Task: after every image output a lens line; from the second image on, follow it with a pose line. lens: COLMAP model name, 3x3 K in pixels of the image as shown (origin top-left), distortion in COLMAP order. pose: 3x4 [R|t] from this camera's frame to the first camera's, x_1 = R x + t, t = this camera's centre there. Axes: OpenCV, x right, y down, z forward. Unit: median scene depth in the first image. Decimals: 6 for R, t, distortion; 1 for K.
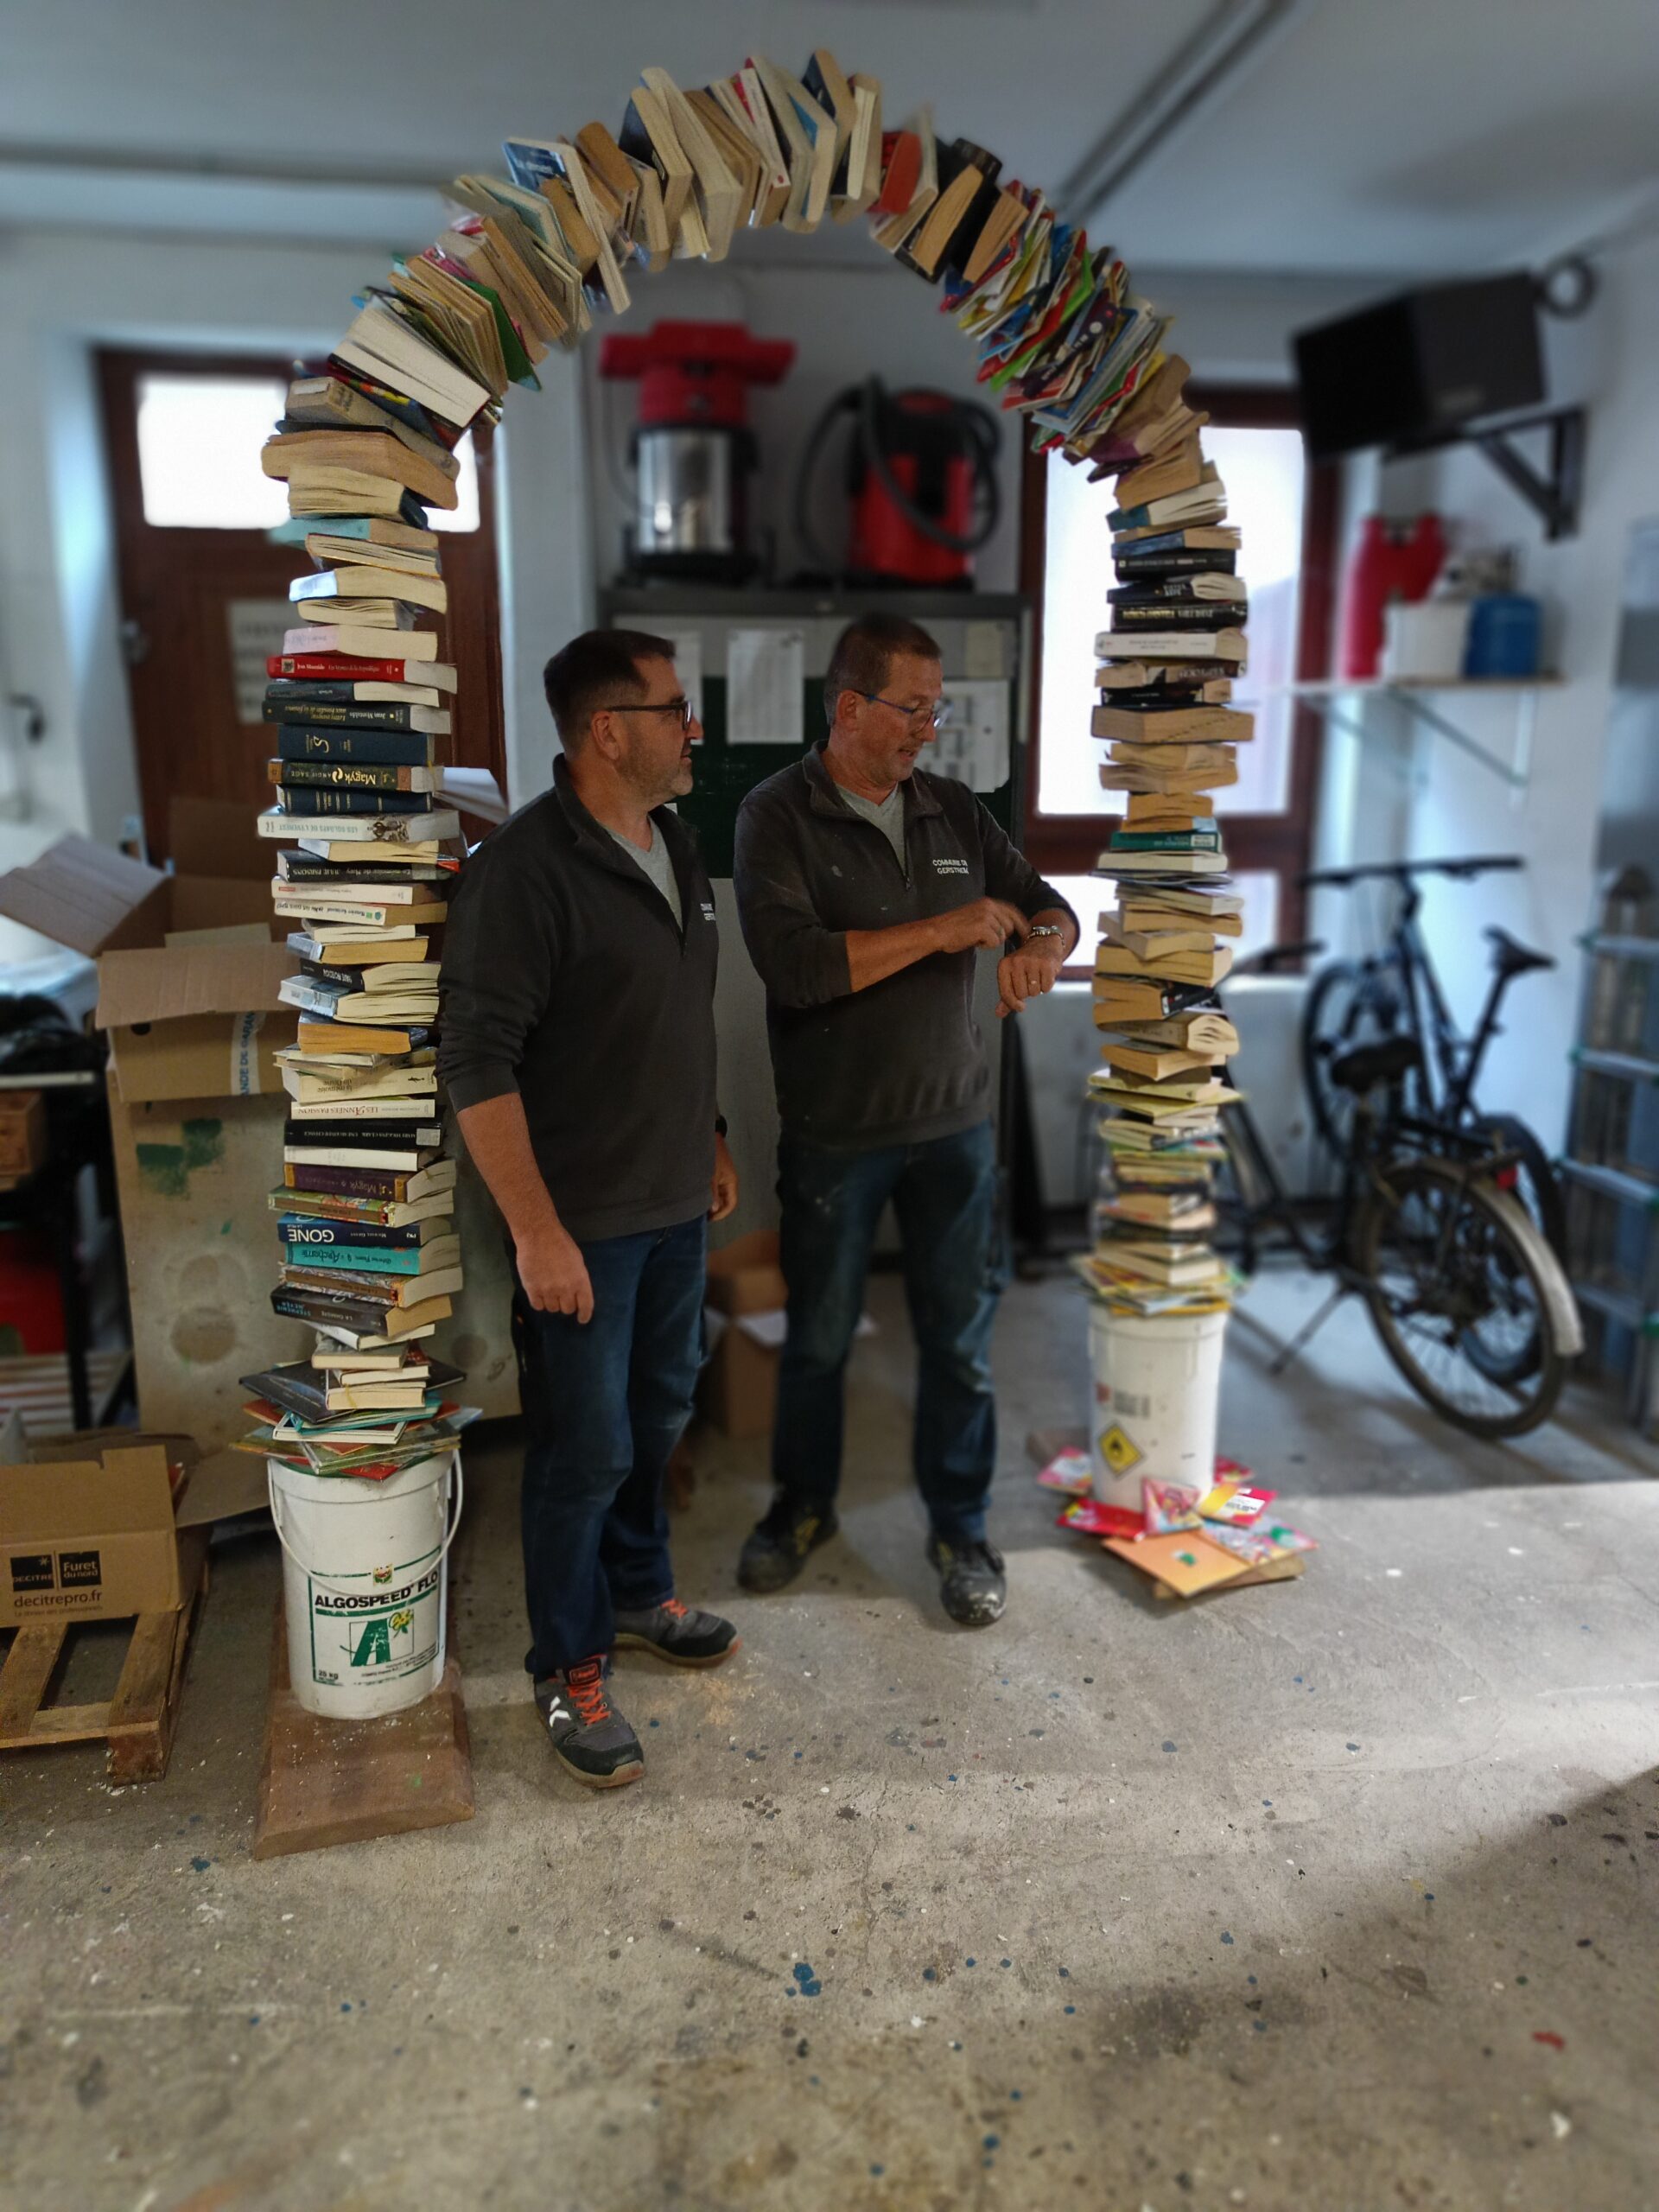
lens RADIAL K [[1697.8, 0, 802.2], [0, 1697.8, 1060.0], [0, 0, 1]] dist [0.040026, -0.011475]
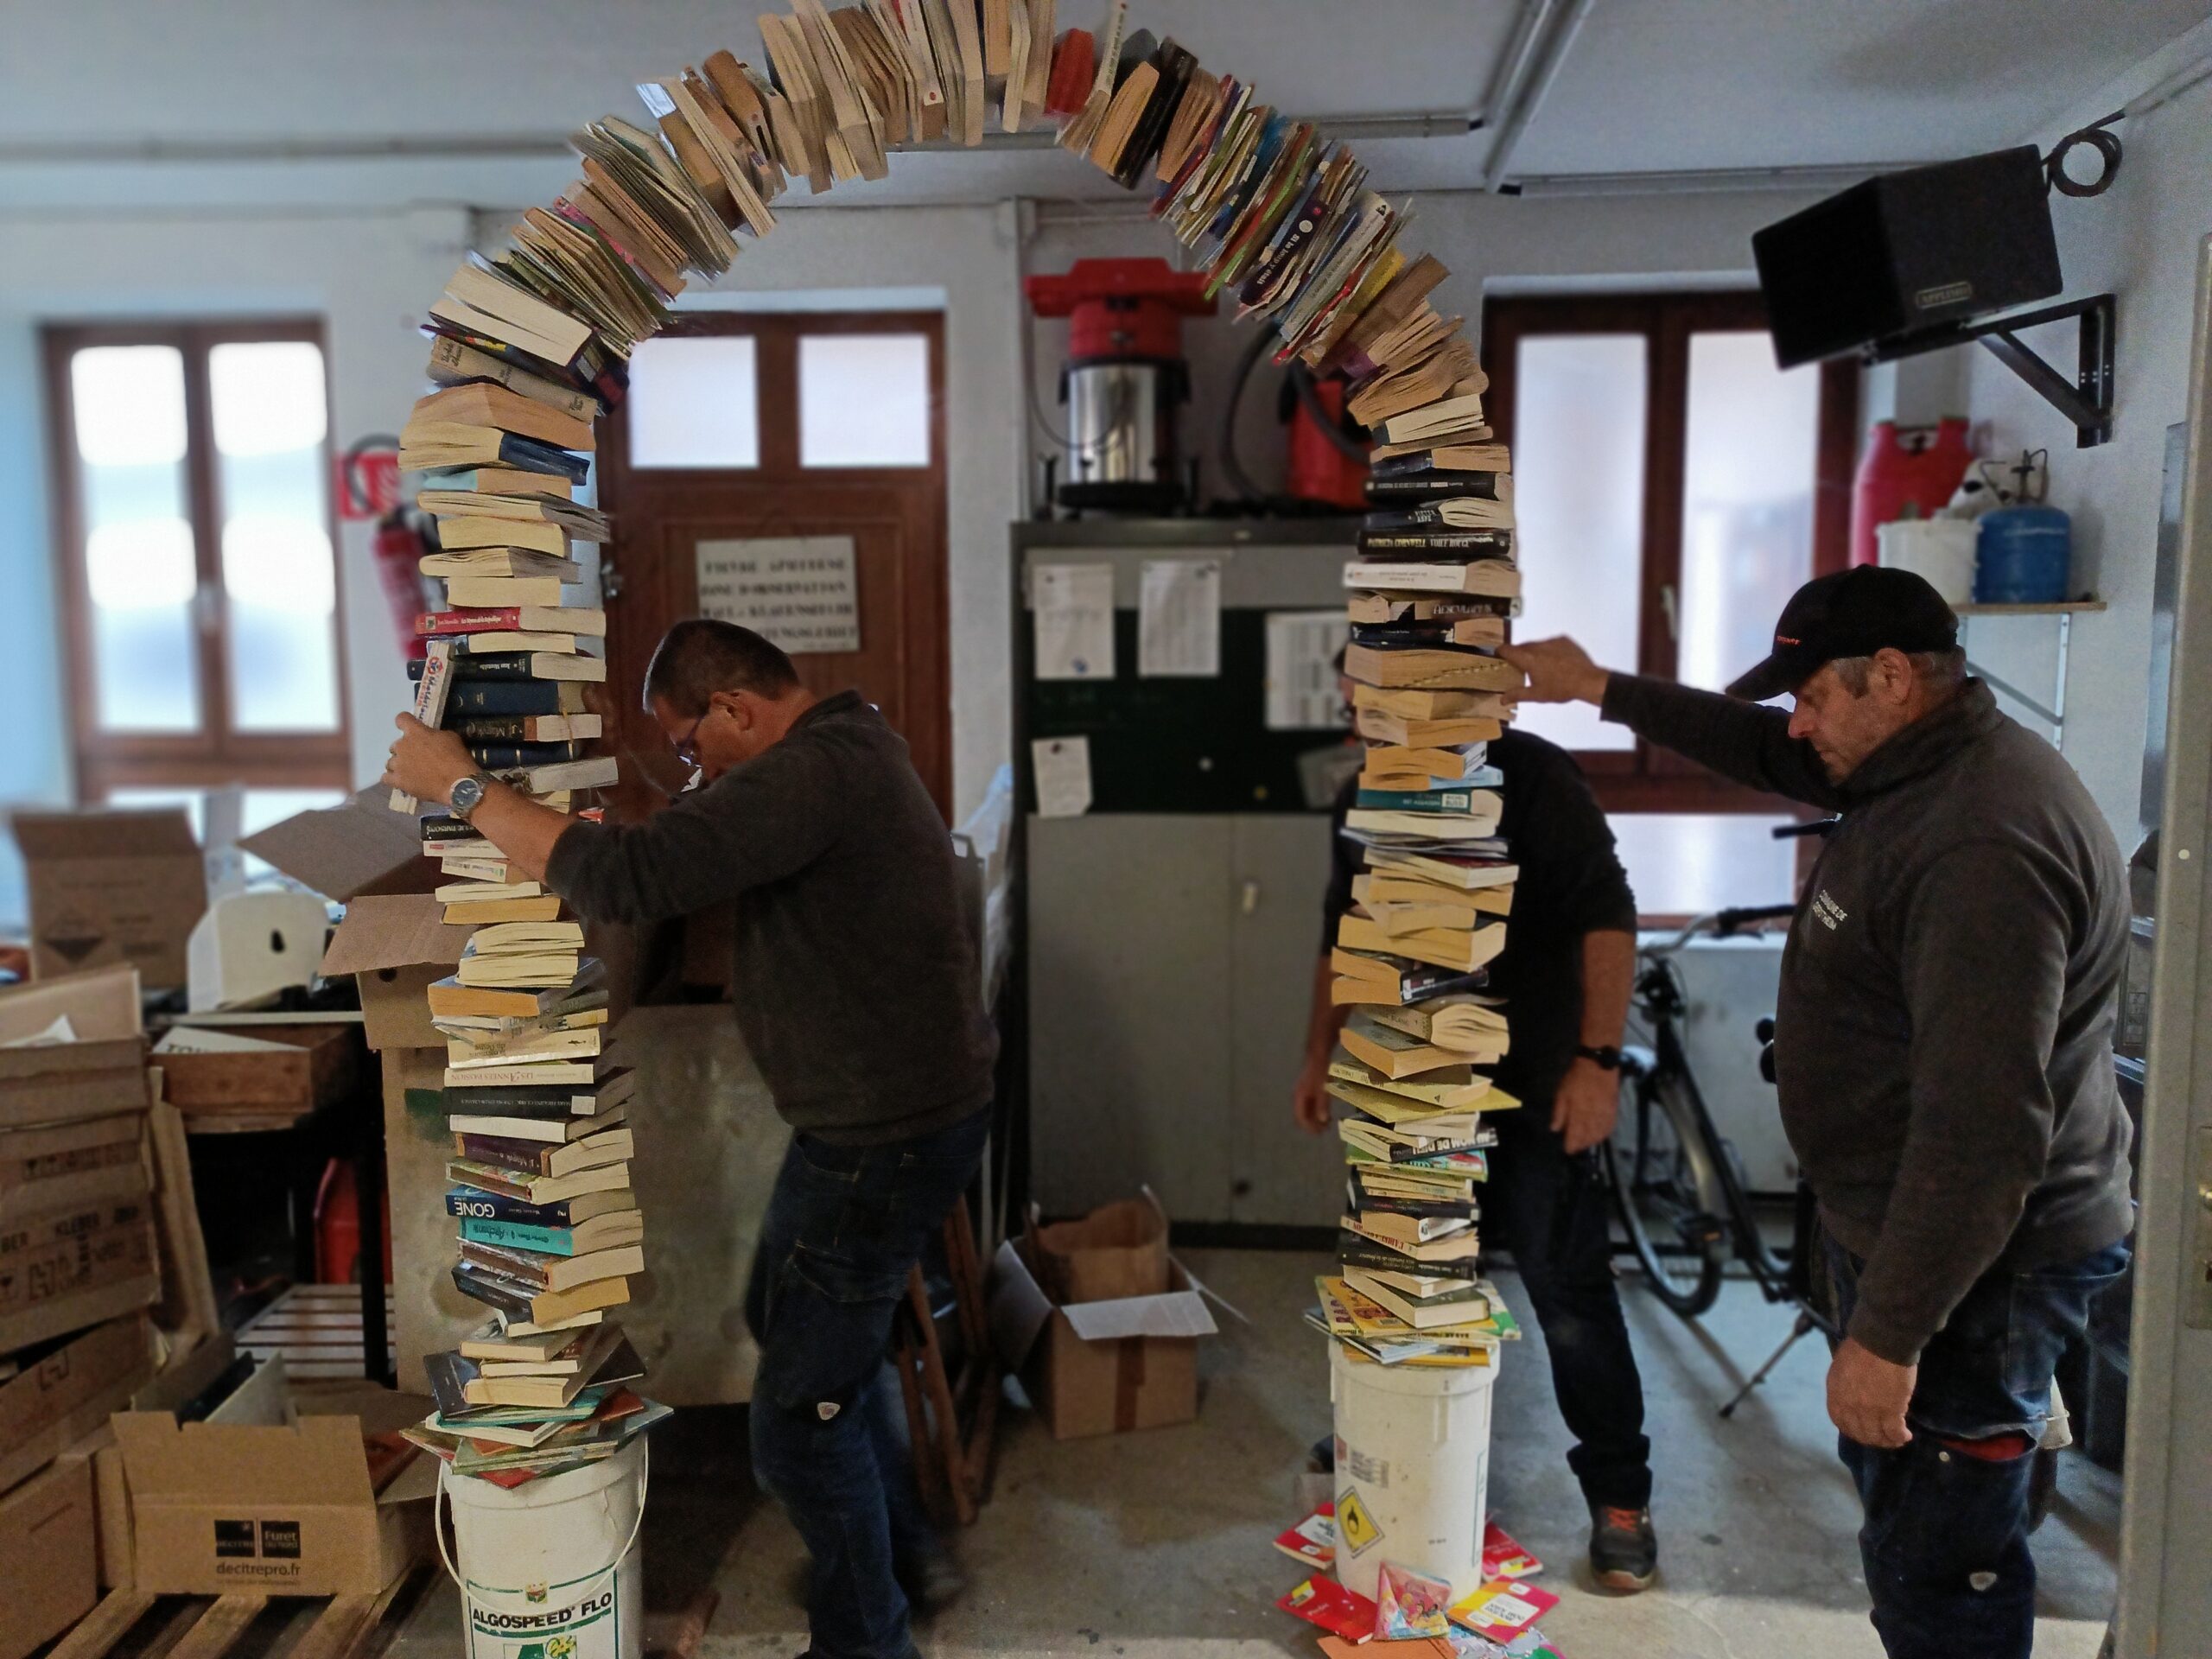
lens RADIAL K [[1697.8, 0, 1104.1], [0, 1697.8, 811.1], [0, 0, 1]] dist [0.040026, -0.011475]
pose [[0.977541, 0.015404, -0.210184, 0.214652], [-0.035668, 0.995031, -0.092962, -0.033191], [0.207707, 0.098371, 0.973232, 0.112820]]
